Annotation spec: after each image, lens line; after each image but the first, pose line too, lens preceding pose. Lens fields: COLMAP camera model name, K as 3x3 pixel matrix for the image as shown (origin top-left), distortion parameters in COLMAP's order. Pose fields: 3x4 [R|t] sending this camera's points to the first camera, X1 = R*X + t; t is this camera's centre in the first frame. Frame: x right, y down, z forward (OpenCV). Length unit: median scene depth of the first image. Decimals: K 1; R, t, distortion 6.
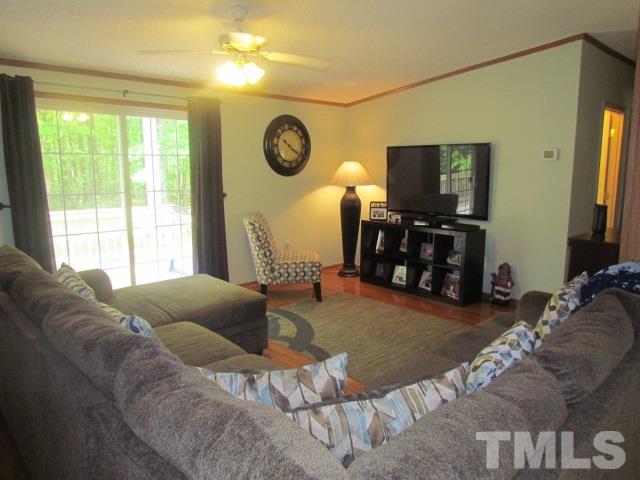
lens RADIAL K [[461.7, 0, 320.5], [0, 461.7, 236.1], [0, 0, 1]] dist [-0.013439, 0.004790]
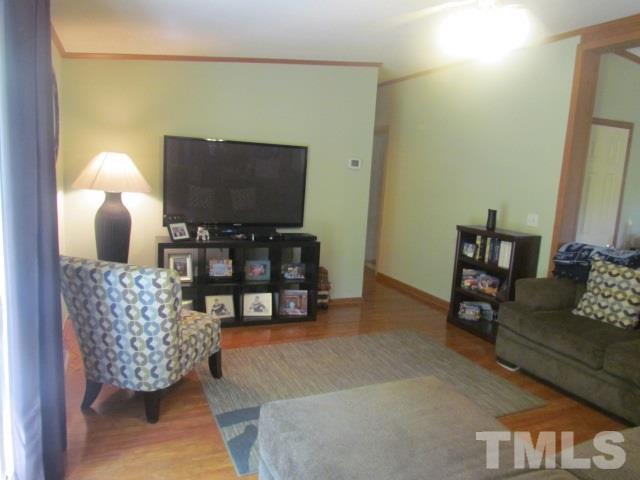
lens RADIAL K [[461.7, 0, 317.0], [0, 461.7, 235.6], [0, 0, 1]] dist [-0.013439, 0.004790]
pose [[0.327864, -0.115105, 0.937686, -0.534287], [0.084156, 0.992162, 0.092367, -0.101797], [-0.940969, 0.048628, 0.334981, 0.642412]]
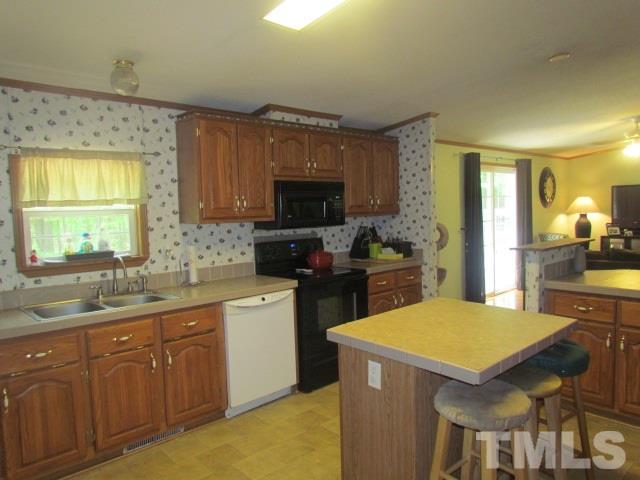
lens RADIAL K [[461.7, 0, 320.4], [0, 461.7, 237.1], [0, 0, 1]] dist [-0.013439, 0.004790]
pose [[0.999443, -0.033202, -0.003448, -0.920464], [0.032803, 0.996036, -0.082687, 0.071023], [0.006179, 0.082528, 0.996570, -0.537577]]
